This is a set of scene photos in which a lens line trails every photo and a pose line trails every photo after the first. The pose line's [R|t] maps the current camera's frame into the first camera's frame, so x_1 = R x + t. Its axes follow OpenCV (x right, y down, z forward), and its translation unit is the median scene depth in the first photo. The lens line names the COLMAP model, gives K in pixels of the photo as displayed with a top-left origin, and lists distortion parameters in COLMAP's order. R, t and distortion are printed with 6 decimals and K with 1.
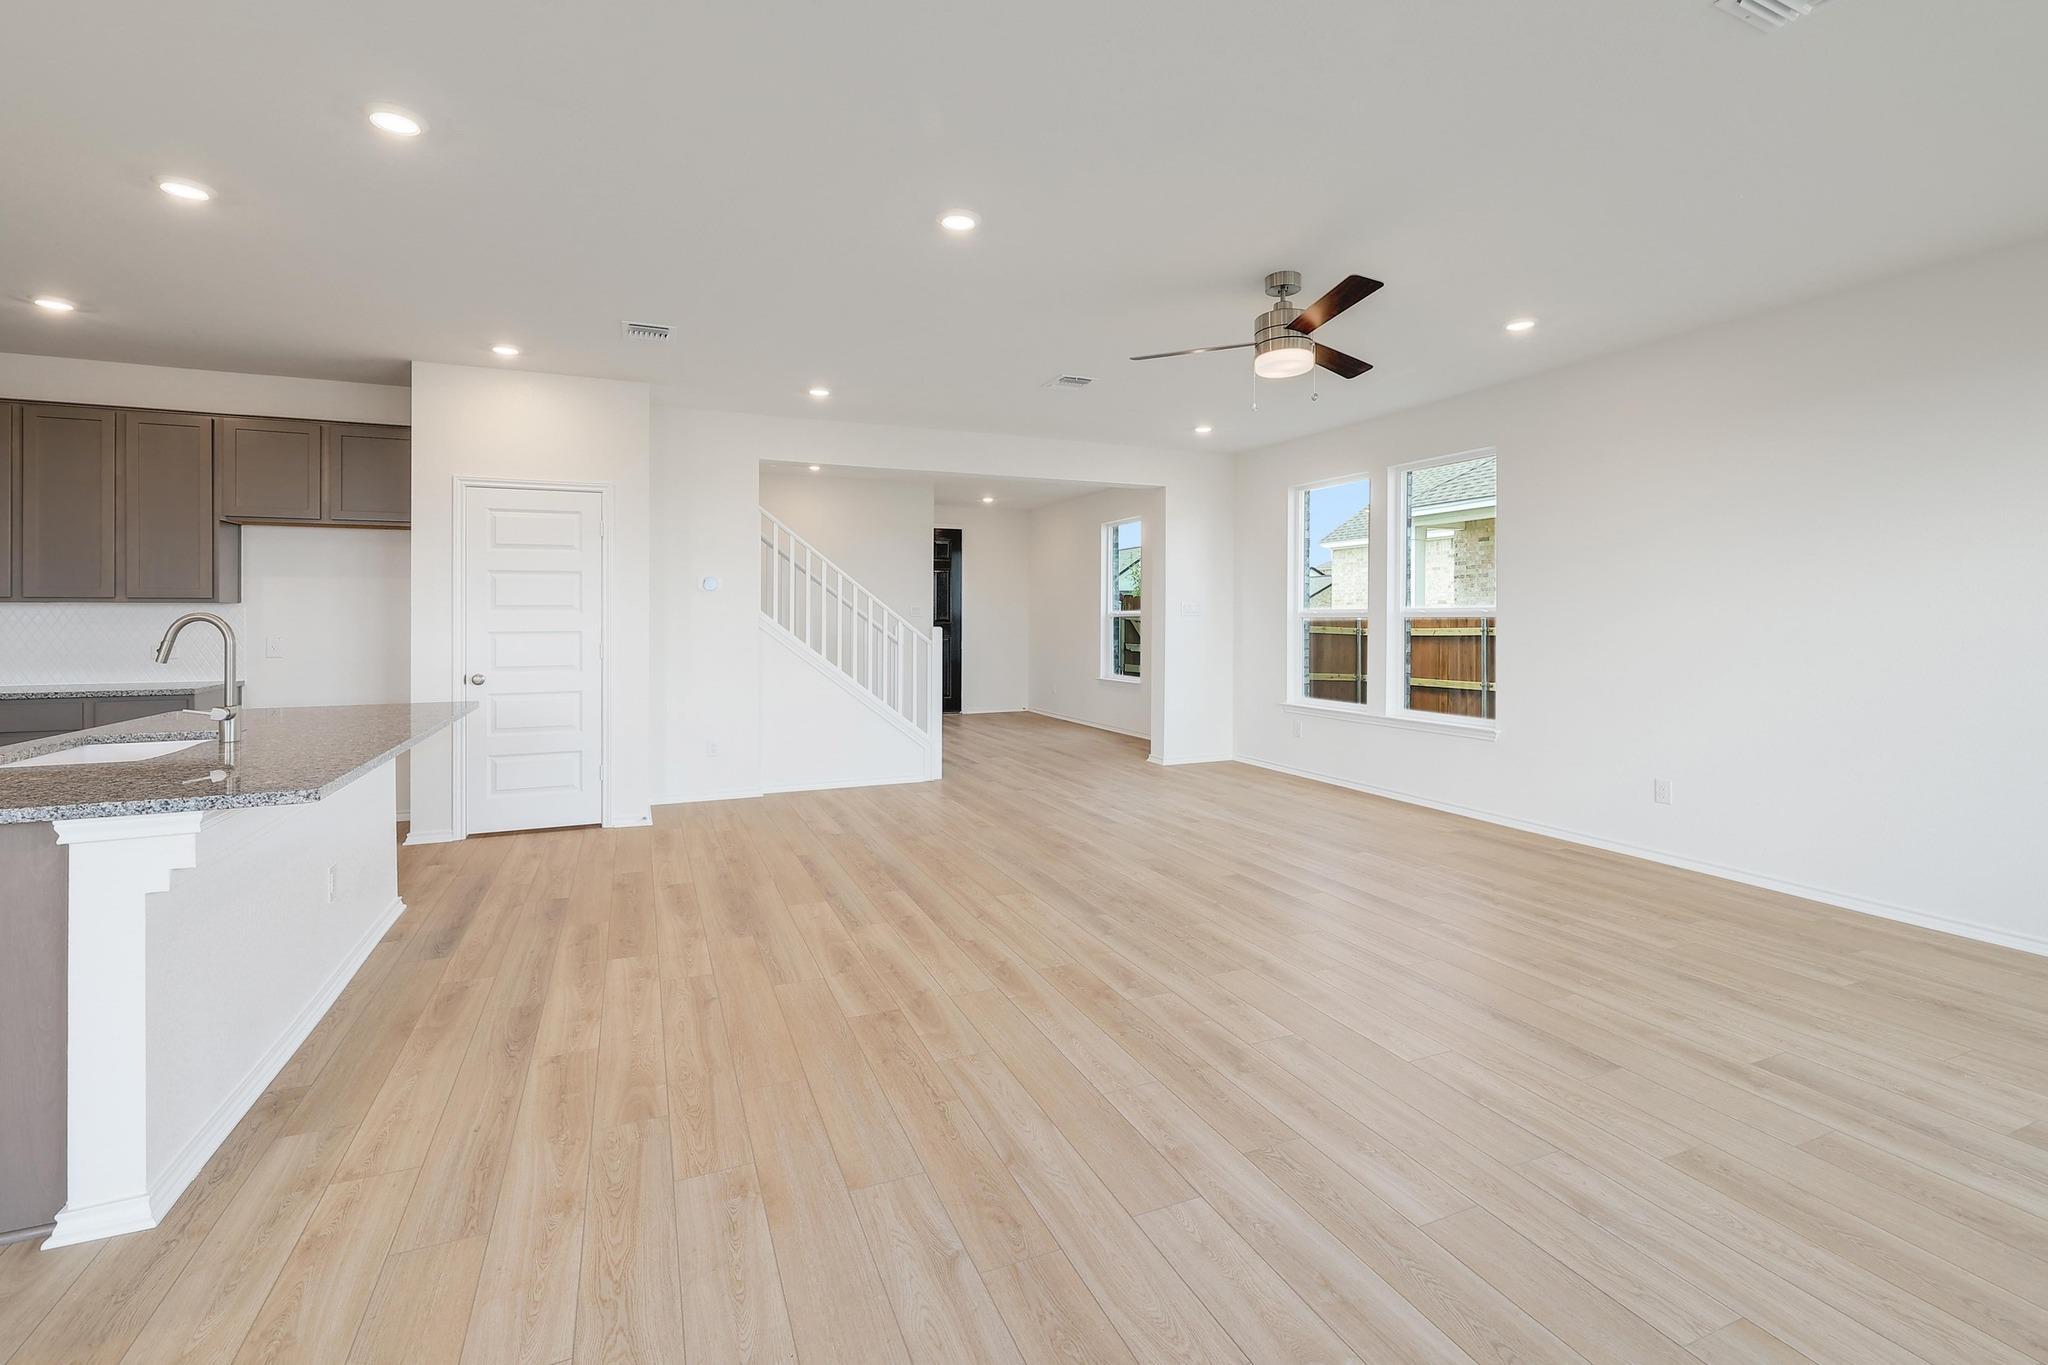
lens RADIAL K [[897.7, 0, 1019.9], [0, 897.7, 611.2], [0, 0, 1]] dist [0.001353, -0.000477]
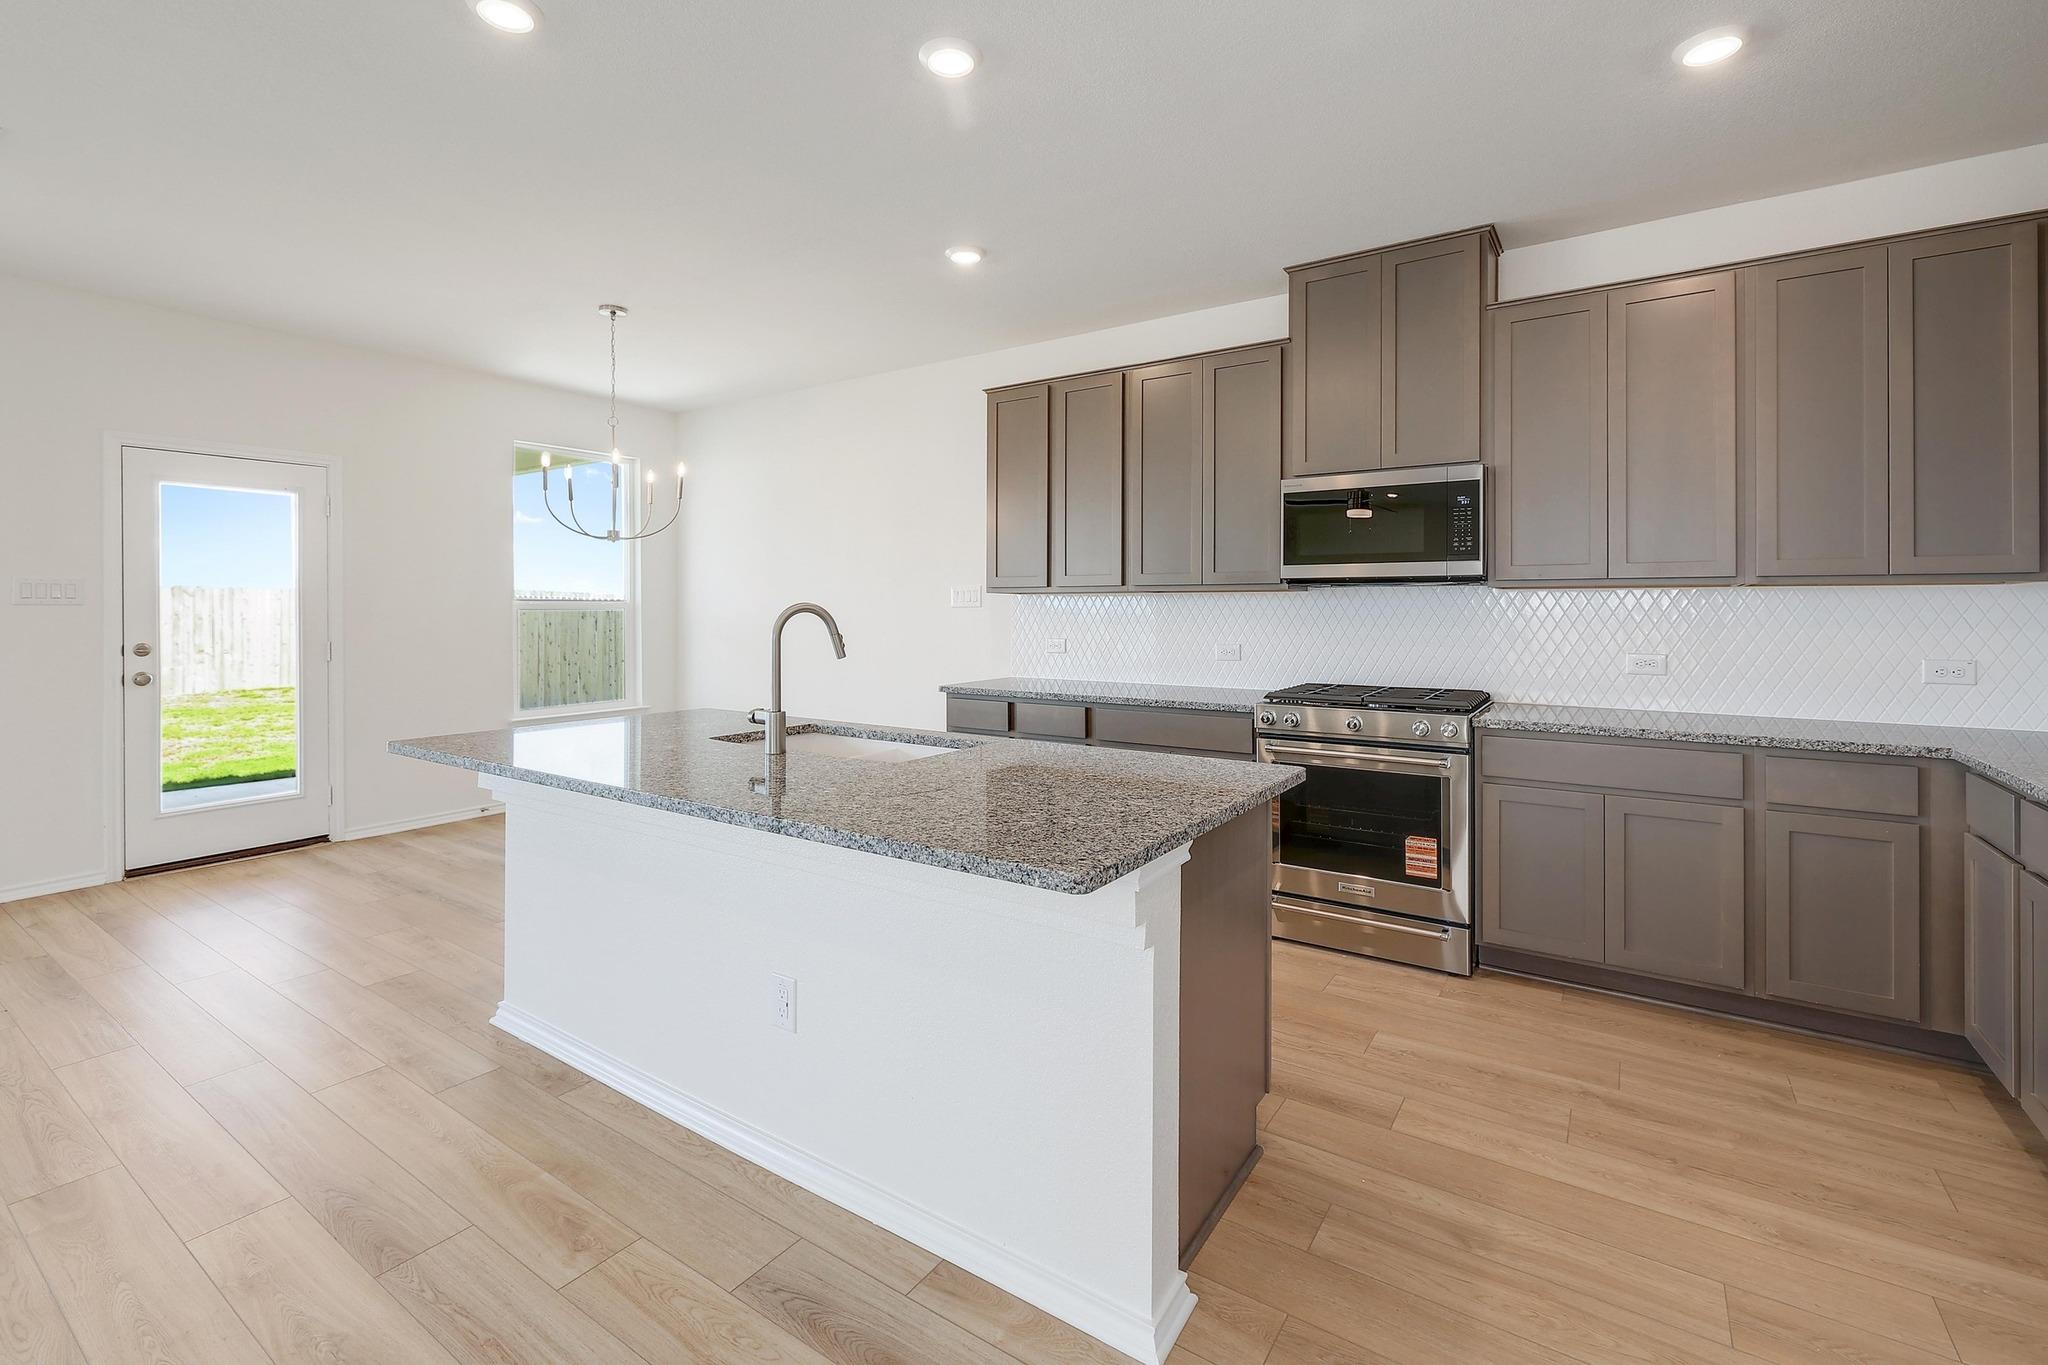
lens RADIAL K [[897.7, 0, 1019.9], [0, 897.7, 611.2], [0, 0, 1]] dist [0.001353, -0.000477]
pose [[-0.841366, 0.000566, -0.540466, -0.422004], [0.001940, 0.999996, -0.001973, 0.007506], [0.540463, -0.002709, -0.841363, 1.273796]]
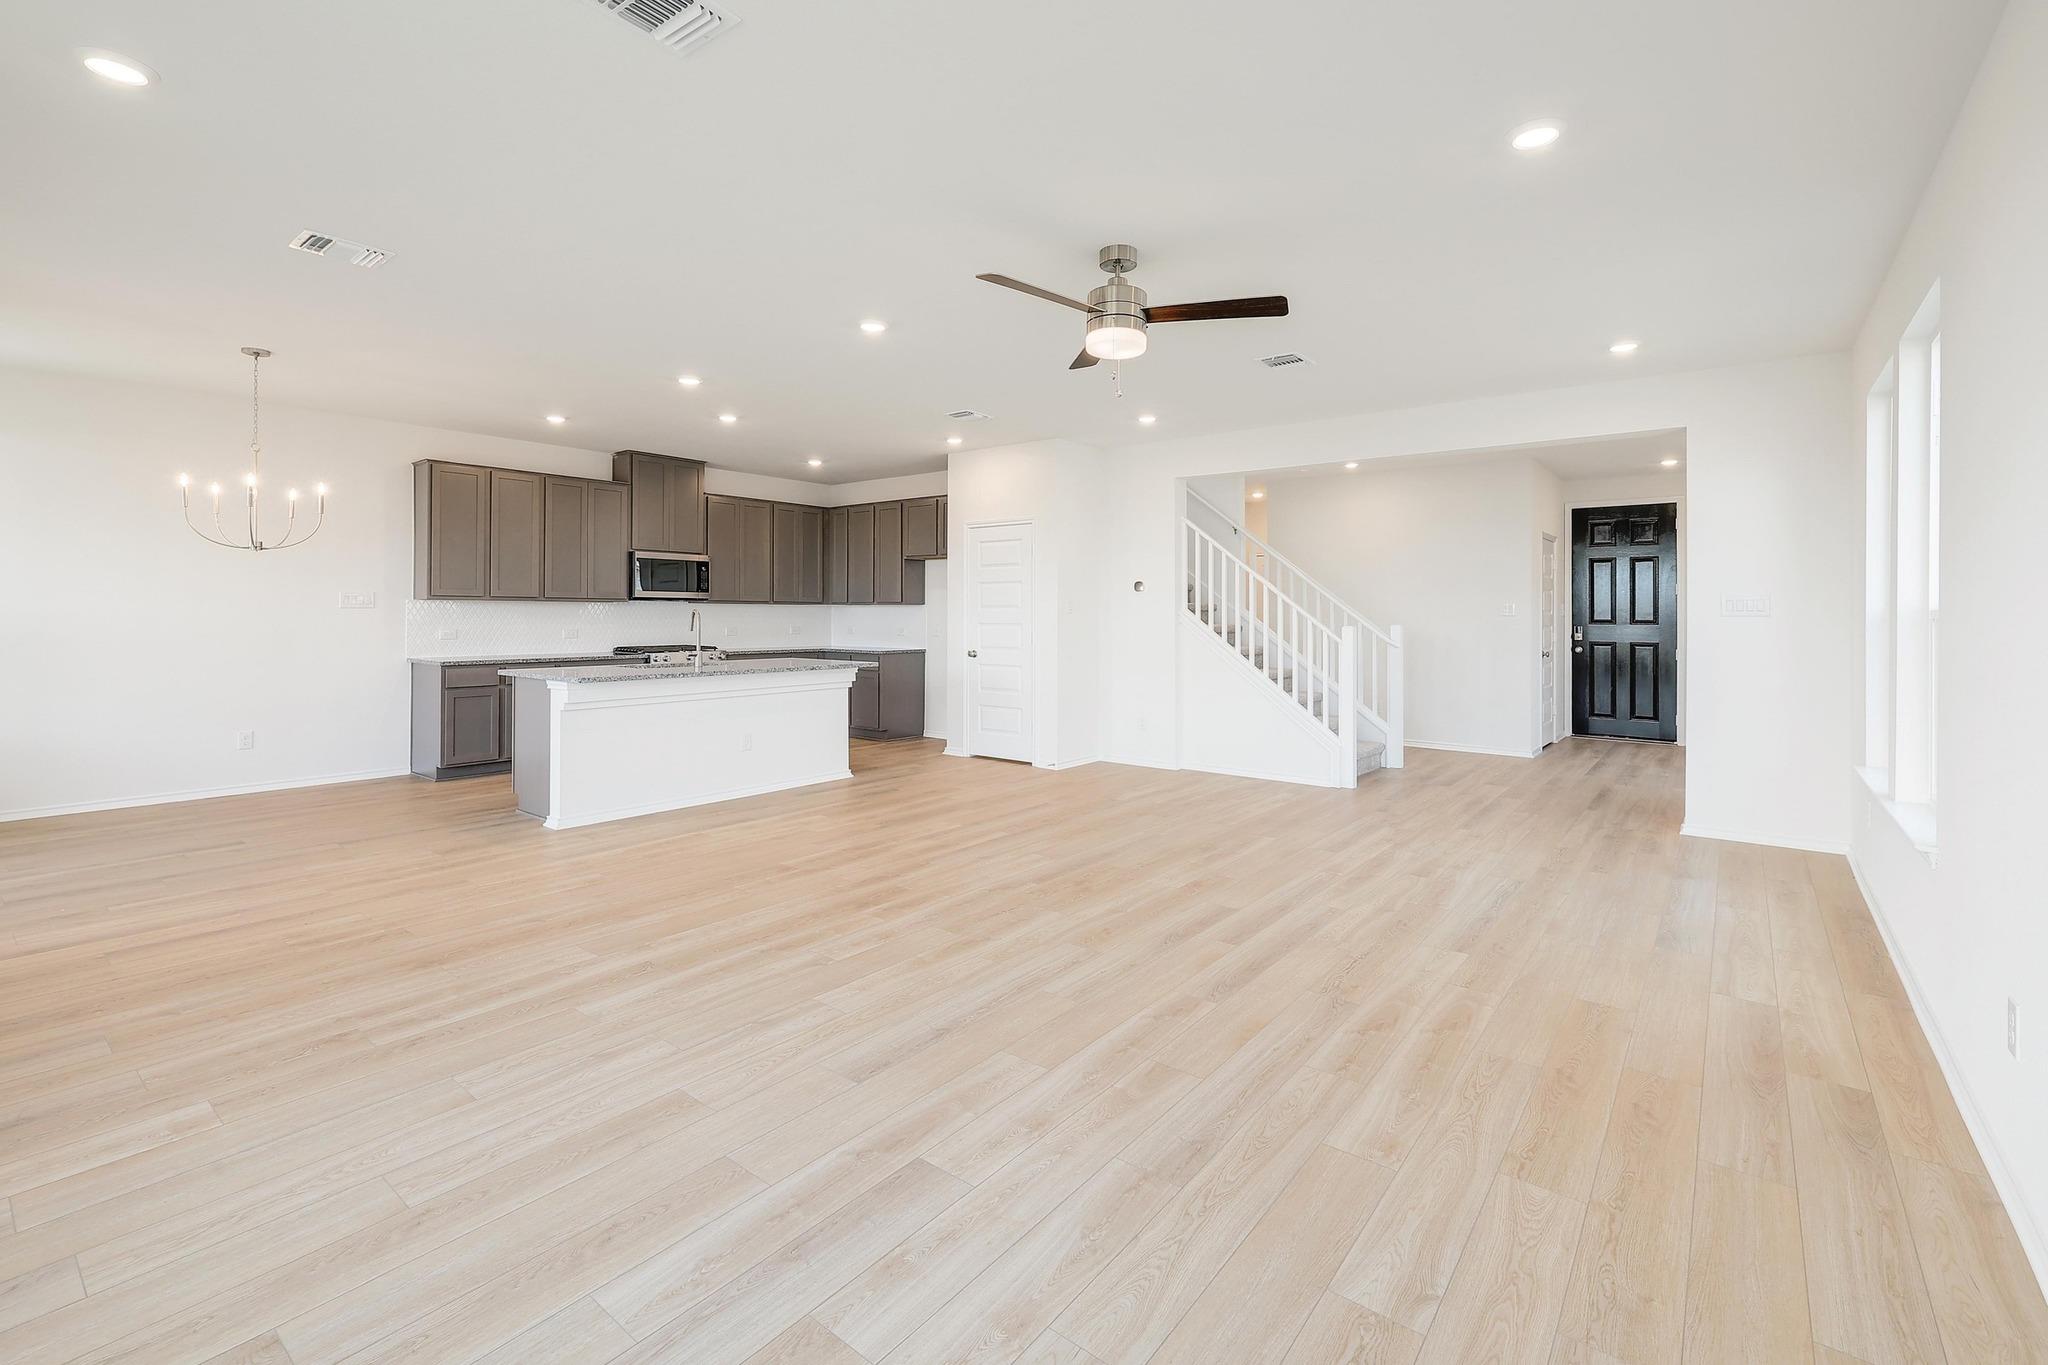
lens RADIAL K [[897.7, 0, 1019.9], [0, 897.7, 611.2], [0, 0, 1]] dist [0.001353, -0.000477]
pose [[0.473054, 0.000985, -0.881033, 1.023392], [-0.001159, 0.999999, 0.000495, 0.002623], [0.881033, 0.000787, 0.473055, 0.448930]]
